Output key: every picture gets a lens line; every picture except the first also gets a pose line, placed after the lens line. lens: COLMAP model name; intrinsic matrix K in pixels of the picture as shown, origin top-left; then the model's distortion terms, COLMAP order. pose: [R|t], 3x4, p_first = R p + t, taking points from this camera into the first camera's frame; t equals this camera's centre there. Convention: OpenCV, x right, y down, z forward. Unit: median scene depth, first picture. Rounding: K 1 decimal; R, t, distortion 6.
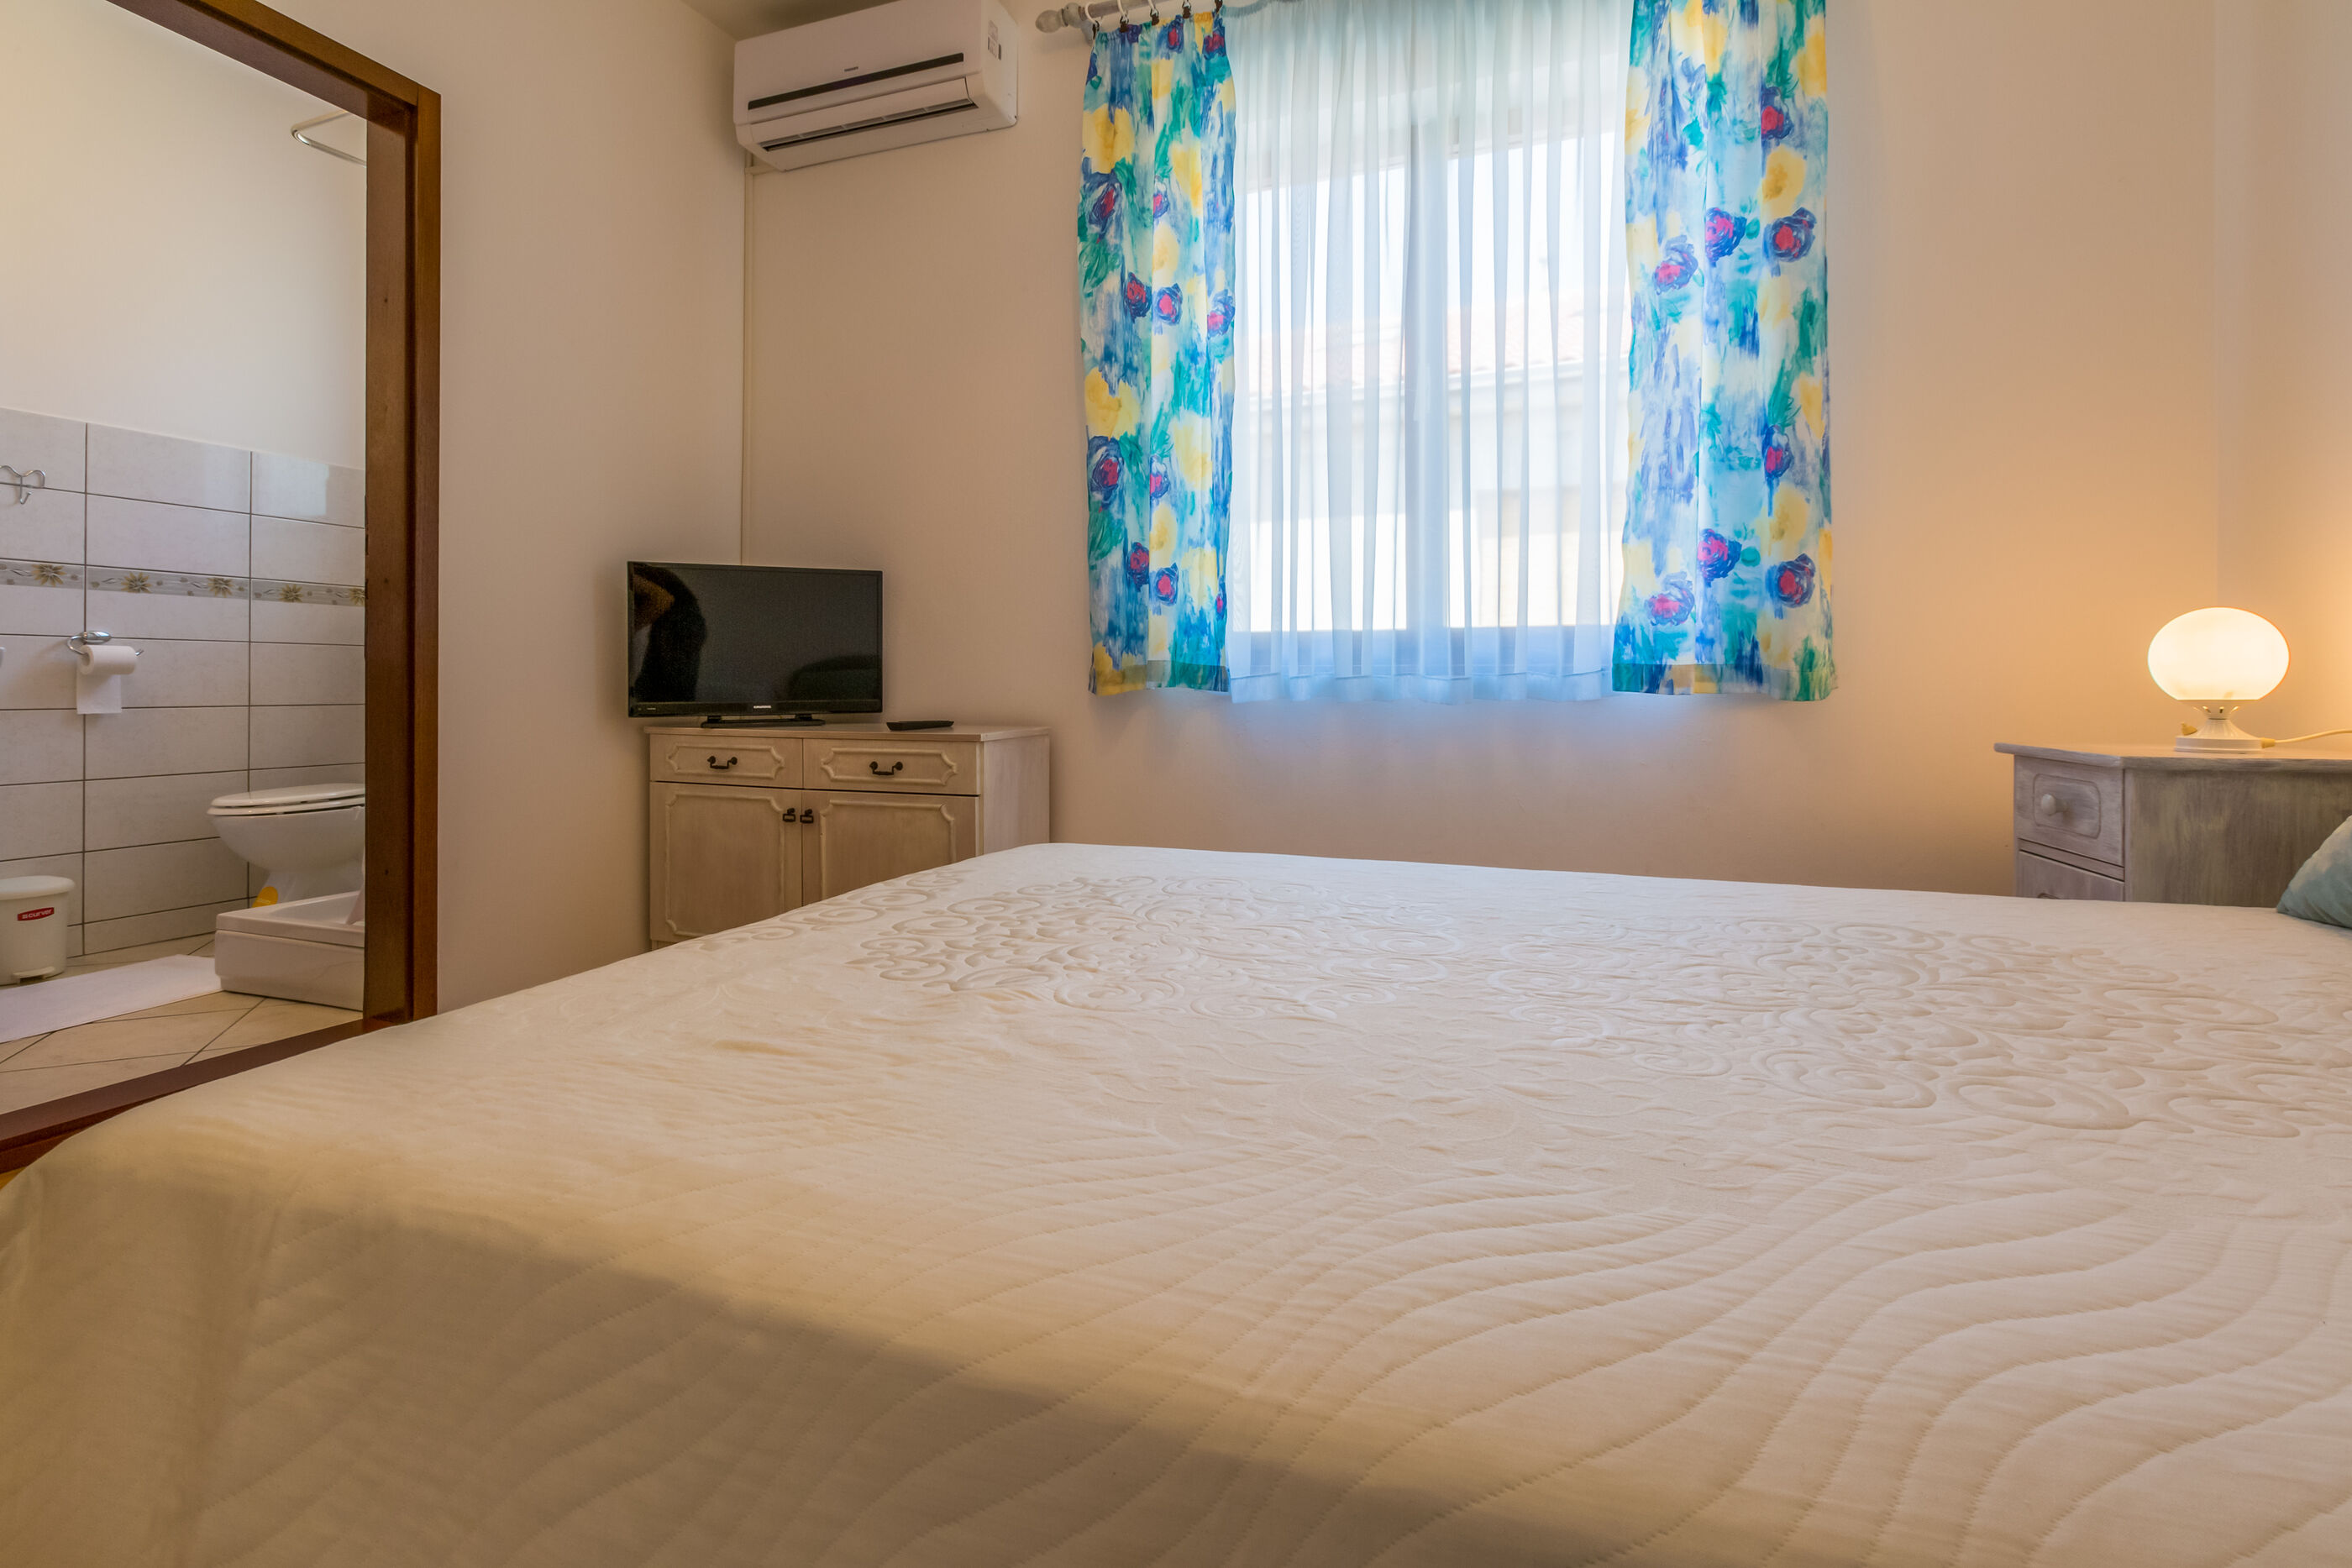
lens RADIAL K [[1089.2, 0, 1151.4], [0, 1089.2, 676.0], [0, 0, 1]] dist [0.002293, 0.000339]
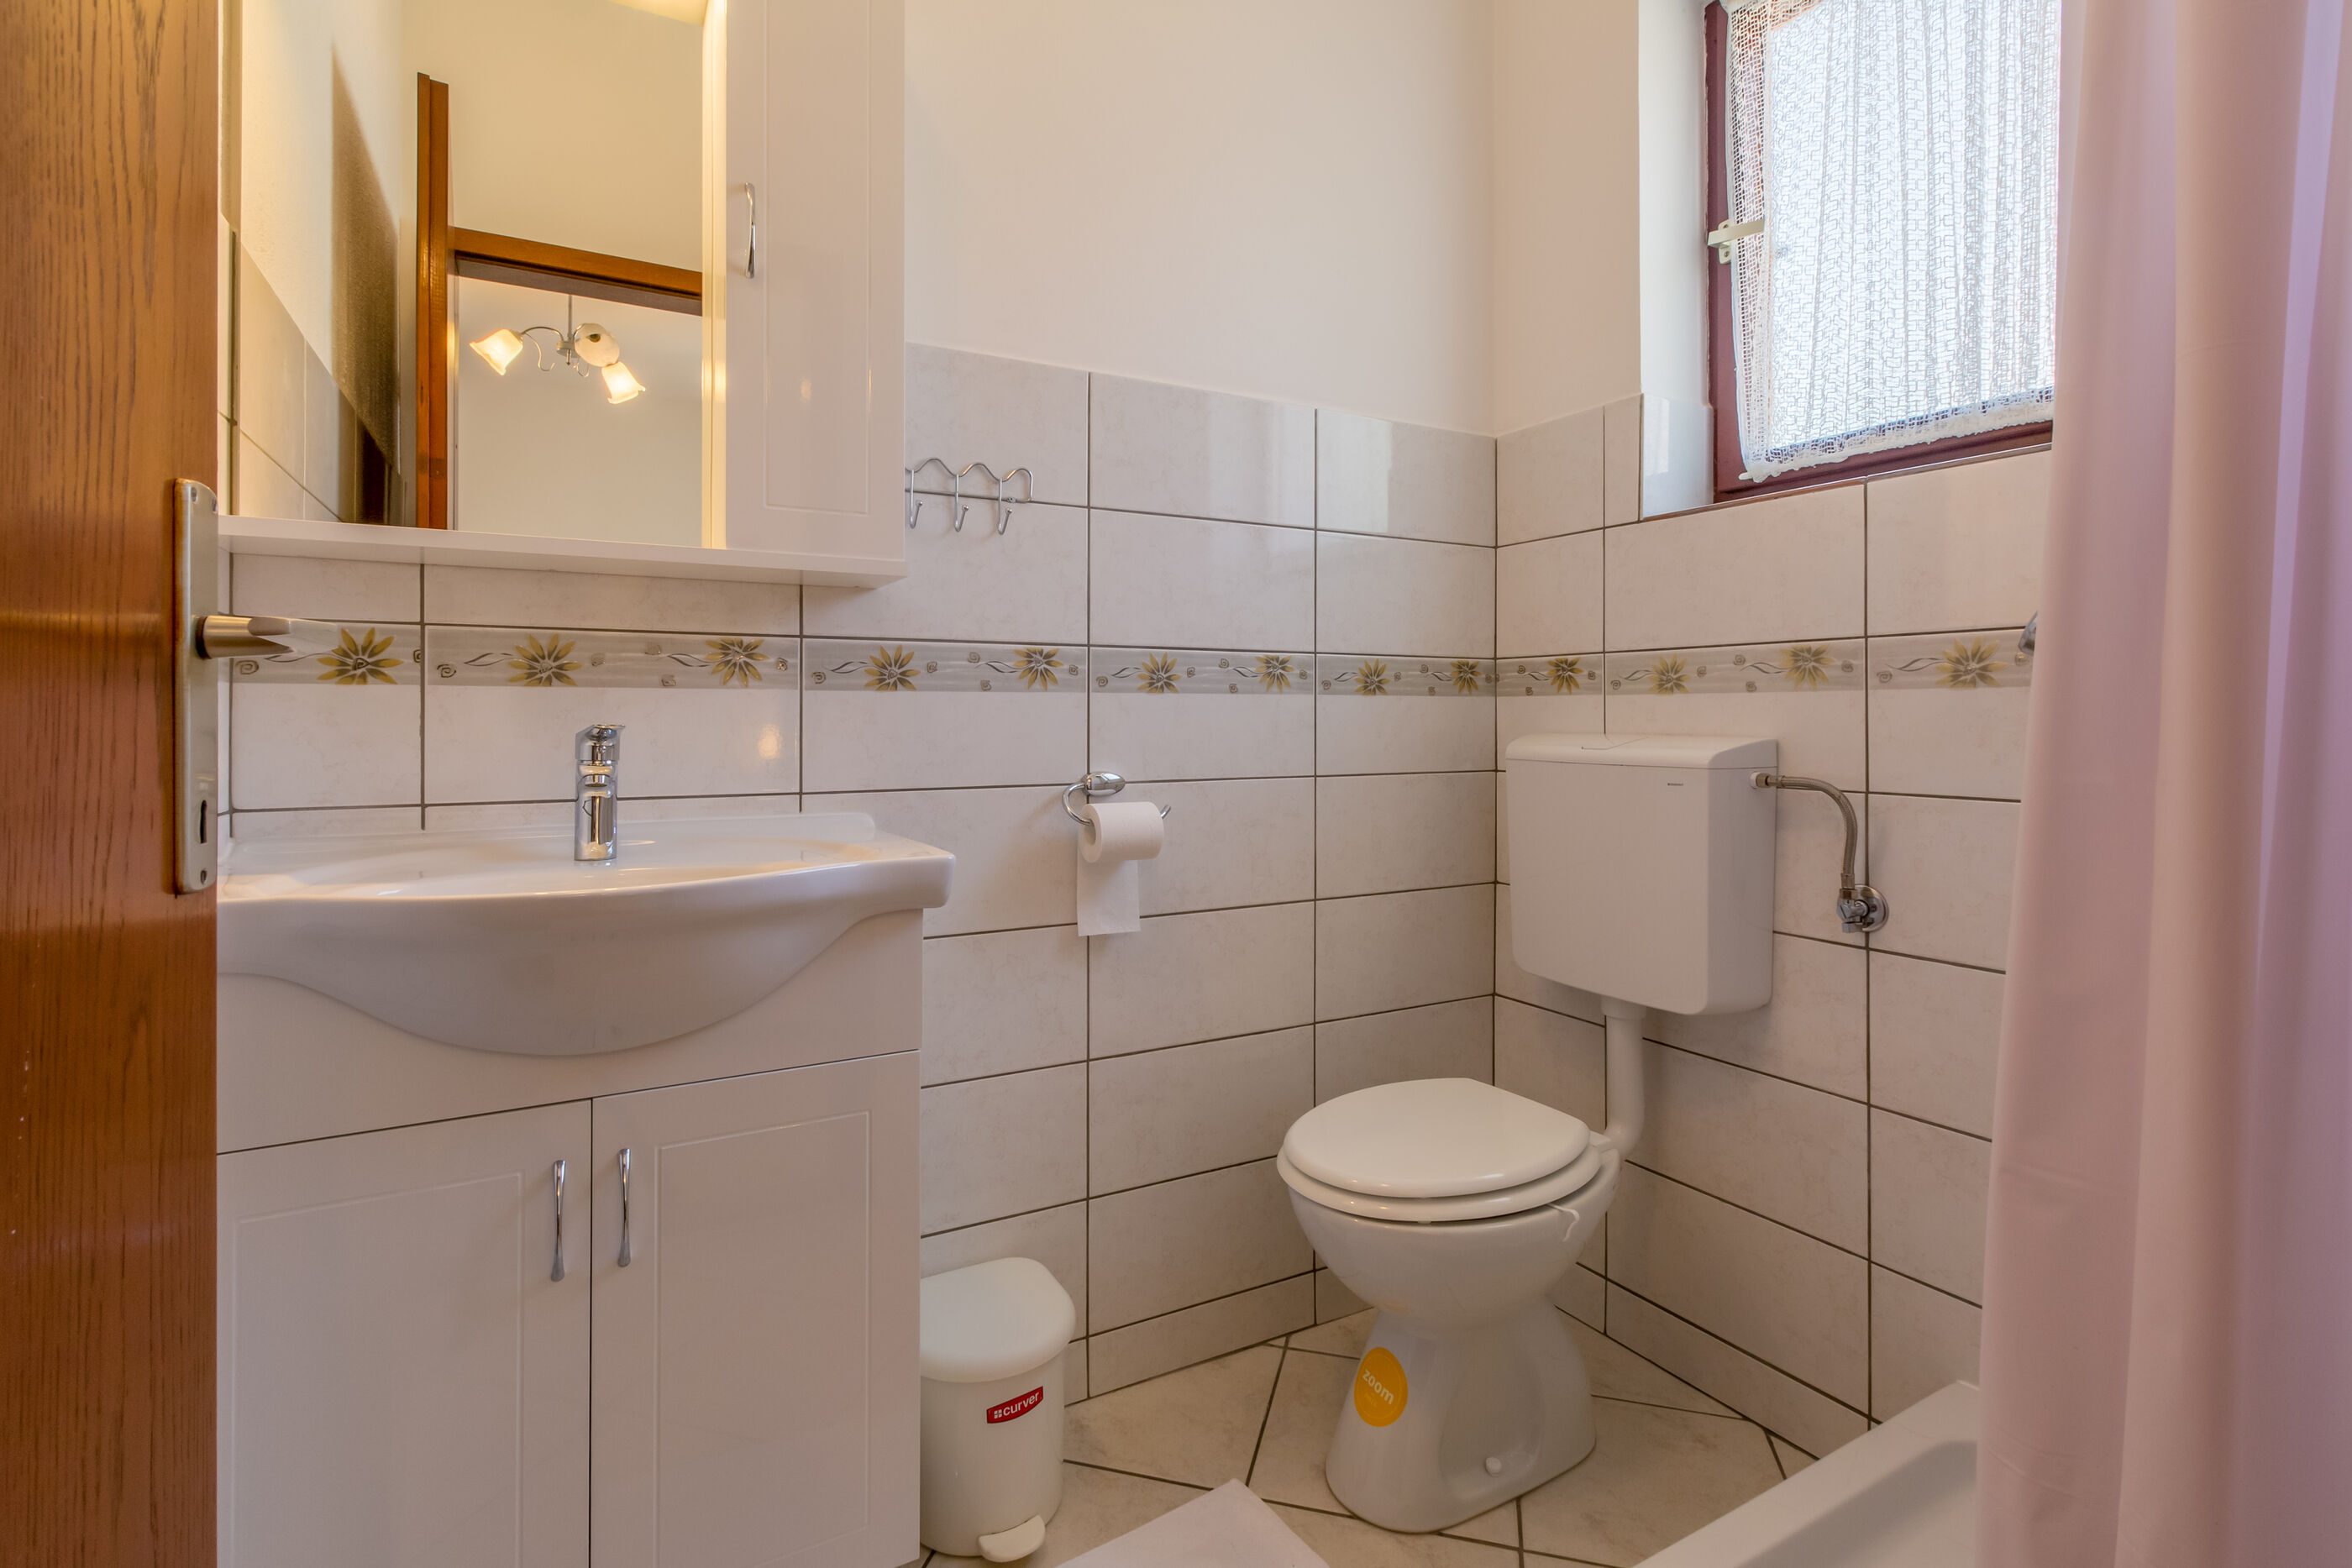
lens RADIAL K [[1089.2, 0, 1193.2], [0, 1089.2, 710.3], [0, 0, 1]] dist [0.002293, 0.000339]
pose [[0.775177, 0.002912, -0.631738, -0.605895], [0.002481, 0.999968, 0.007653, -0.074137], [0.631739, -0.007500, 0.775145, 0.625126]]
